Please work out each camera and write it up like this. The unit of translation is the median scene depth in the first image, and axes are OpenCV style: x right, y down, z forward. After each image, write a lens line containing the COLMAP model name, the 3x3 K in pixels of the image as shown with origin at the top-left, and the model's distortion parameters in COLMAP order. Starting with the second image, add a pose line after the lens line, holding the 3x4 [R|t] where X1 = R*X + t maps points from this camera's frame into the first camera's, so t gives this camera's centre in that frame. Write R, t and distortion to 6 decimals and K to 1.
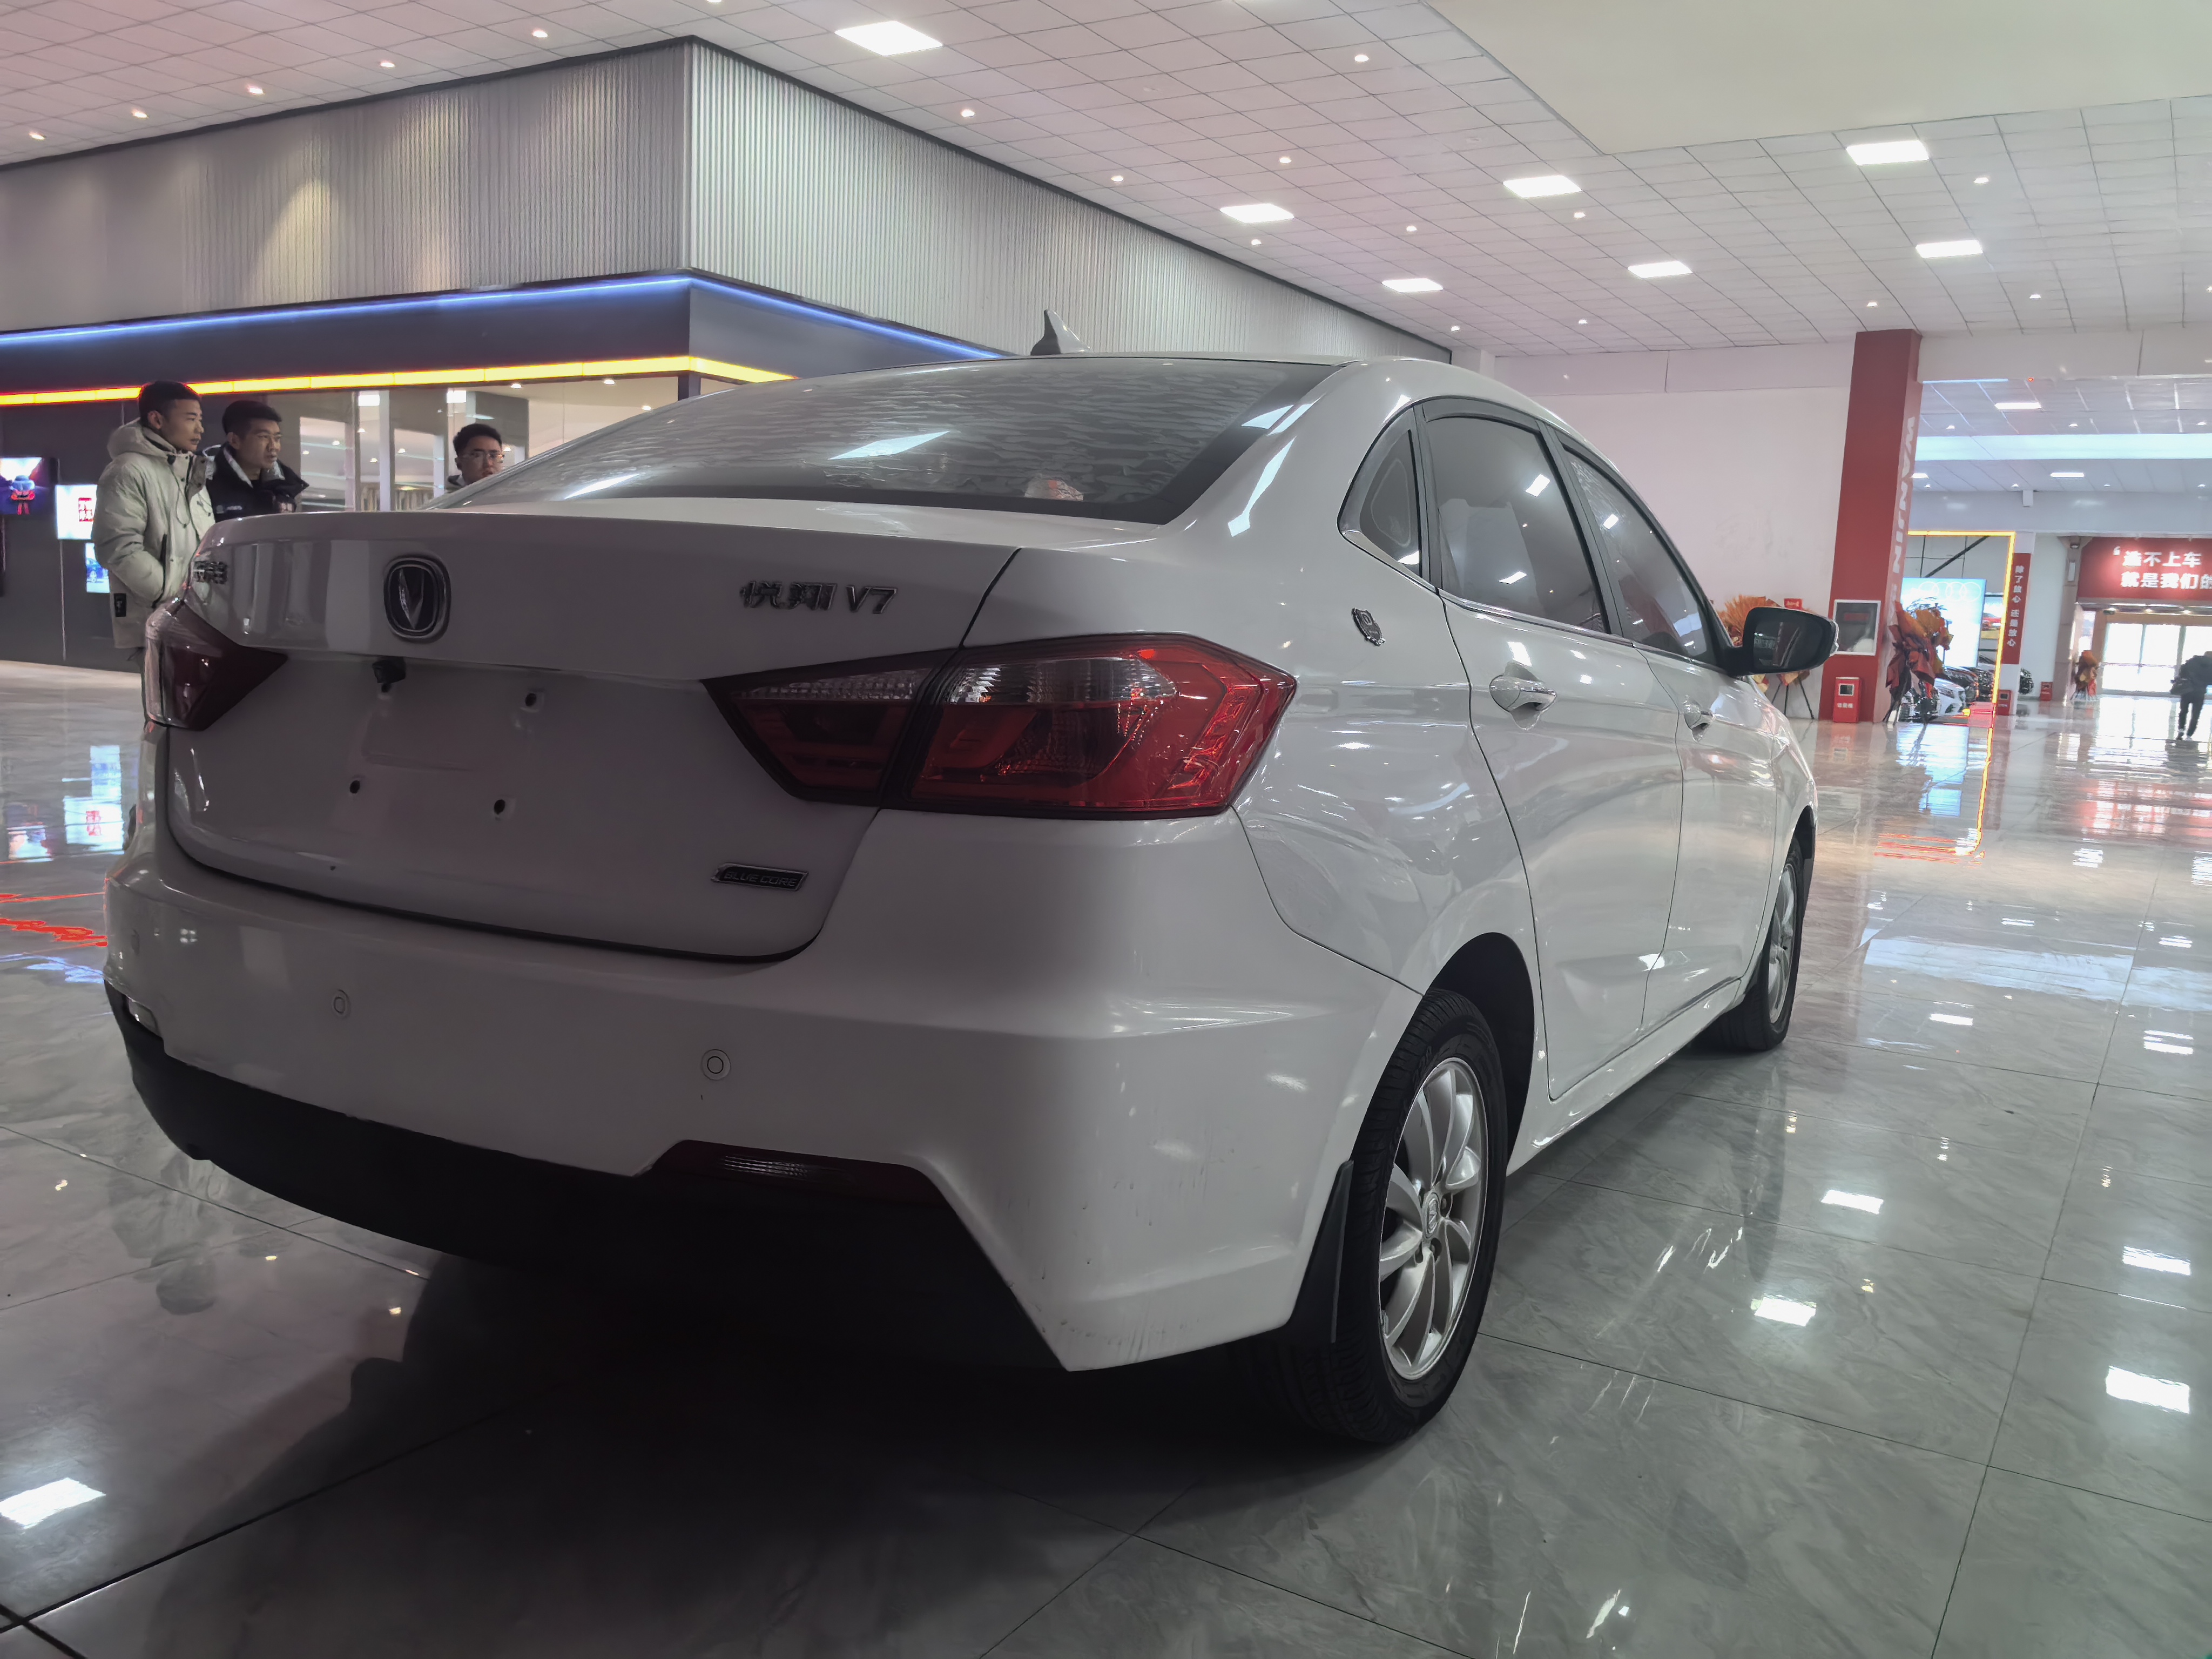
lens RADIAL K [[1735.5, 0, 1120.3], [0, 1735.5, 821.6], [0, 0, 1]] dist [0.027349, -0.036810]
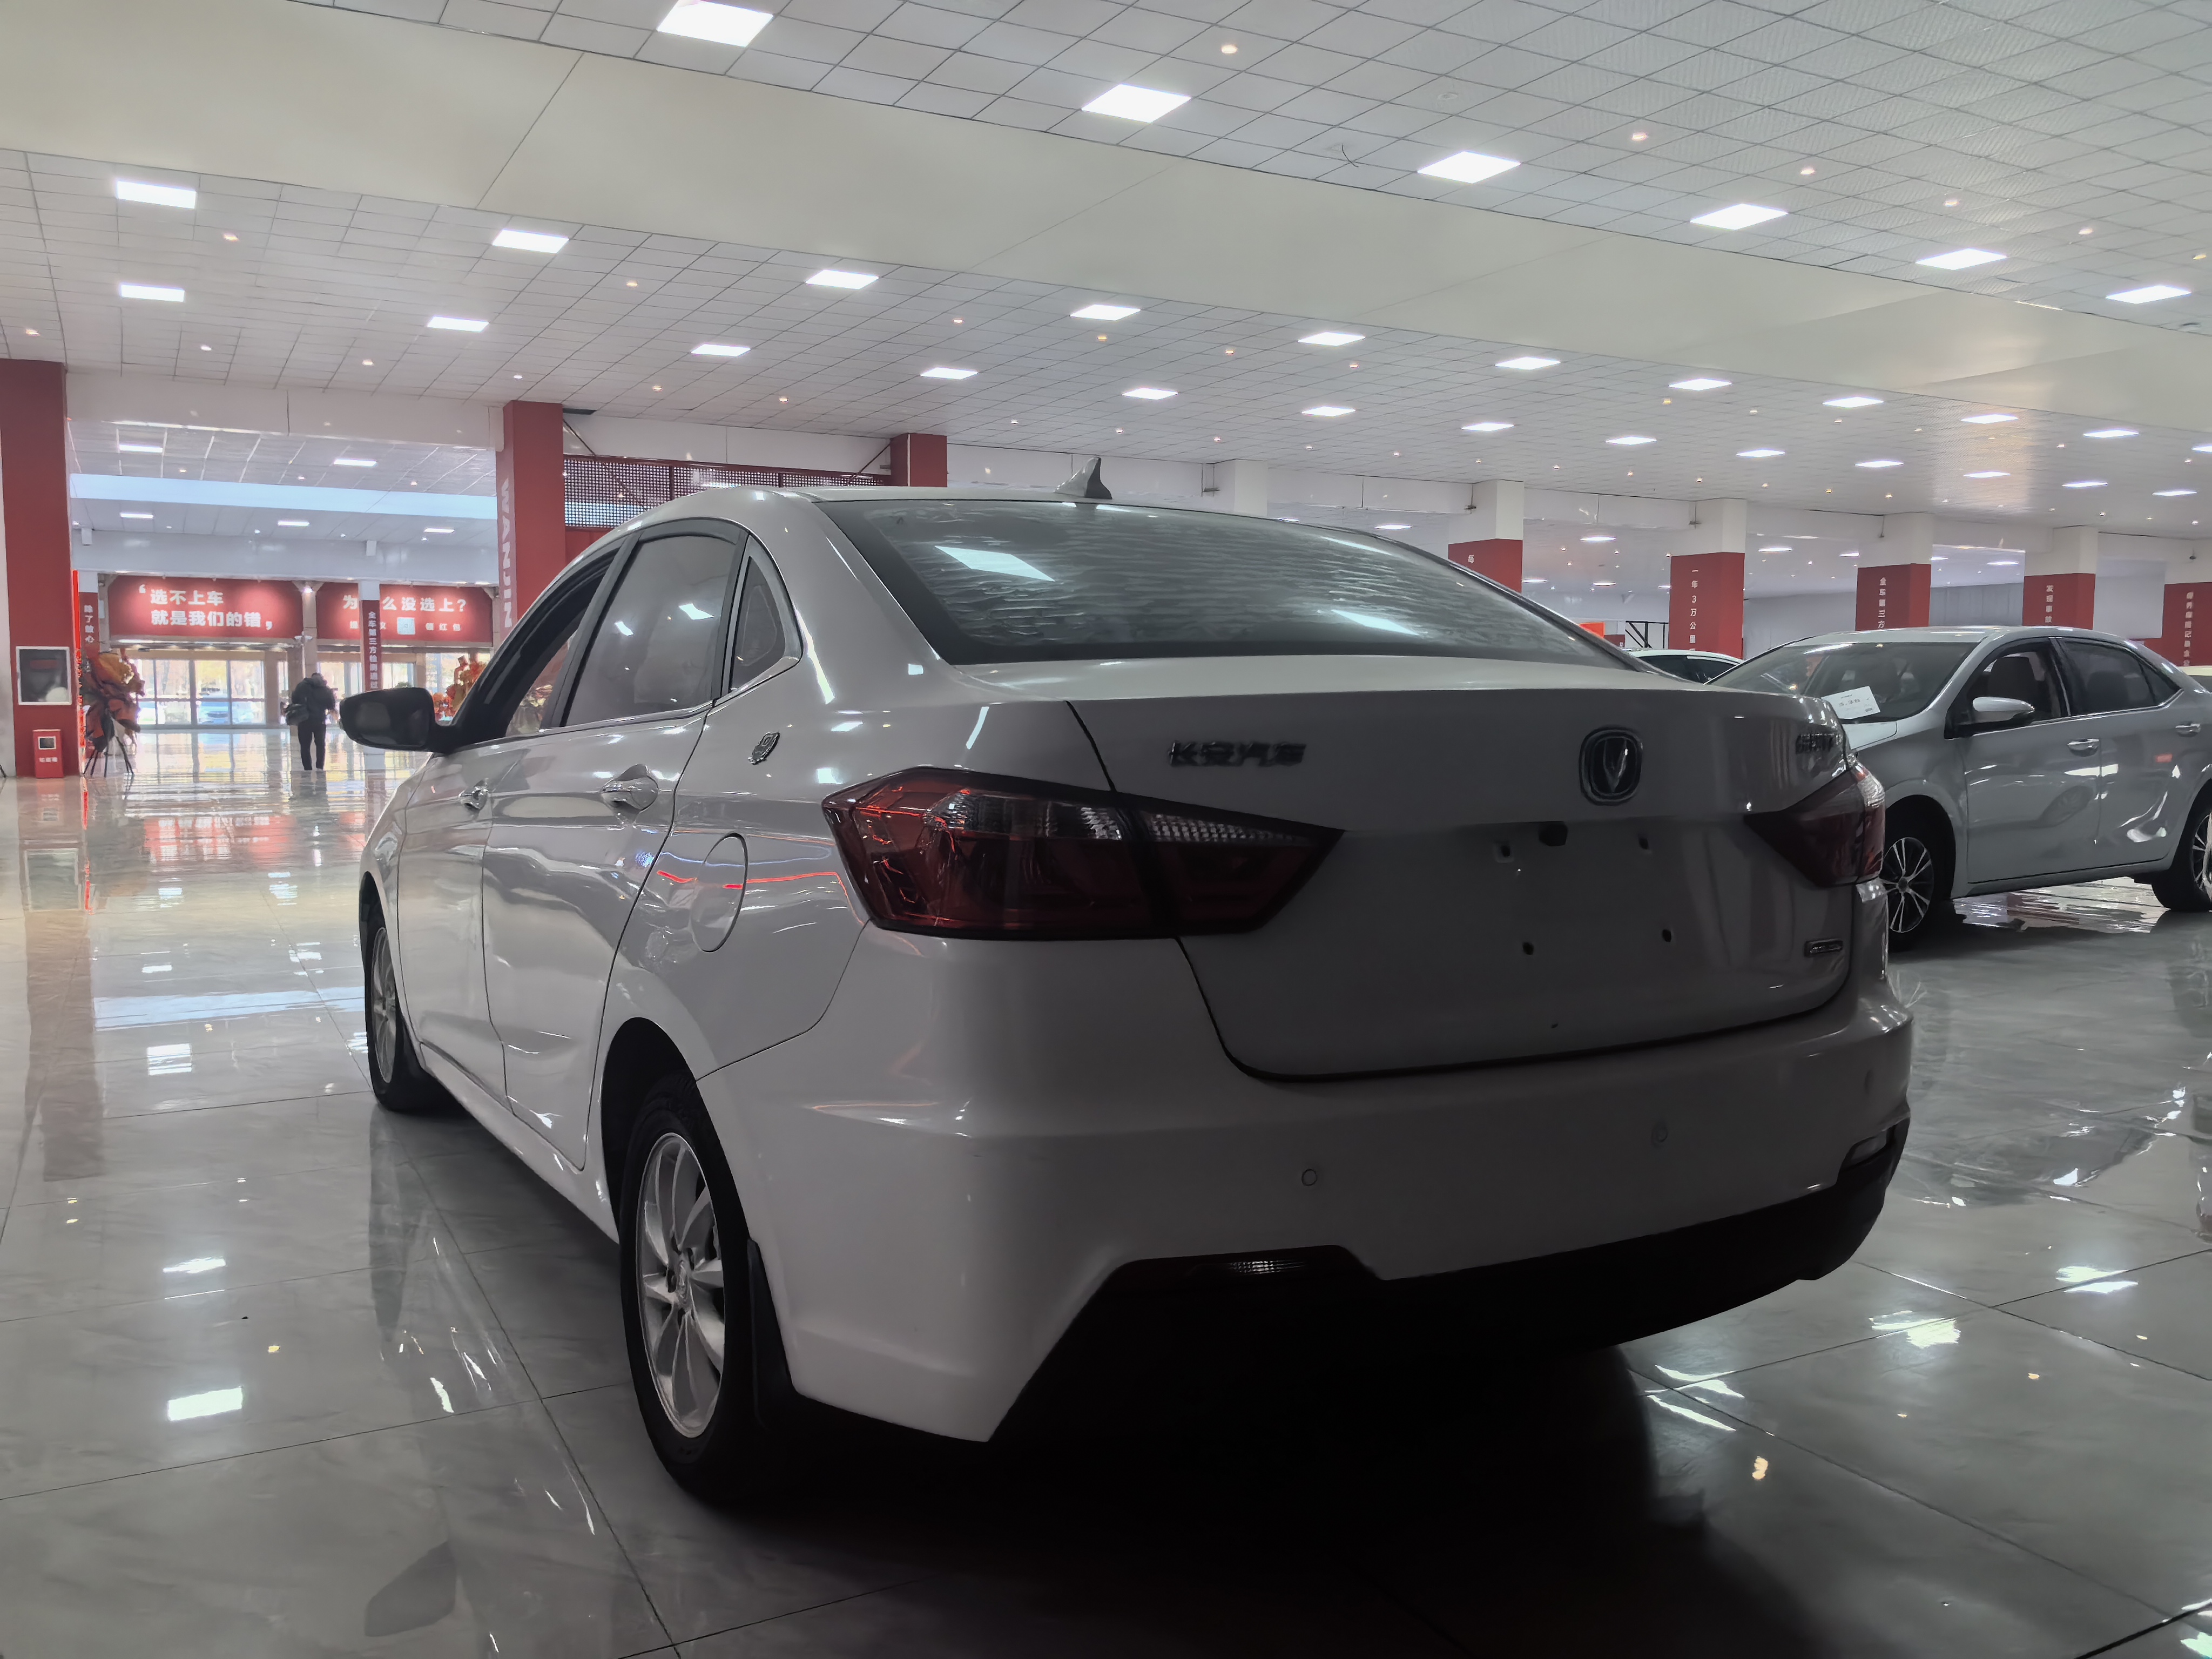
lens RADIAL K [[1735.5, 0, 1121.3], [0, 1735.5, 838.9], [0, 0, 1]] dist [0.027349, -0.036810]
pose [[0.486697, -0.105103, 0.867225, -0.112666], [0.112291, 0.992027, 0.057210, -0.013648], [-0.866324, 0.069537, 0.494619, 0.046729]]
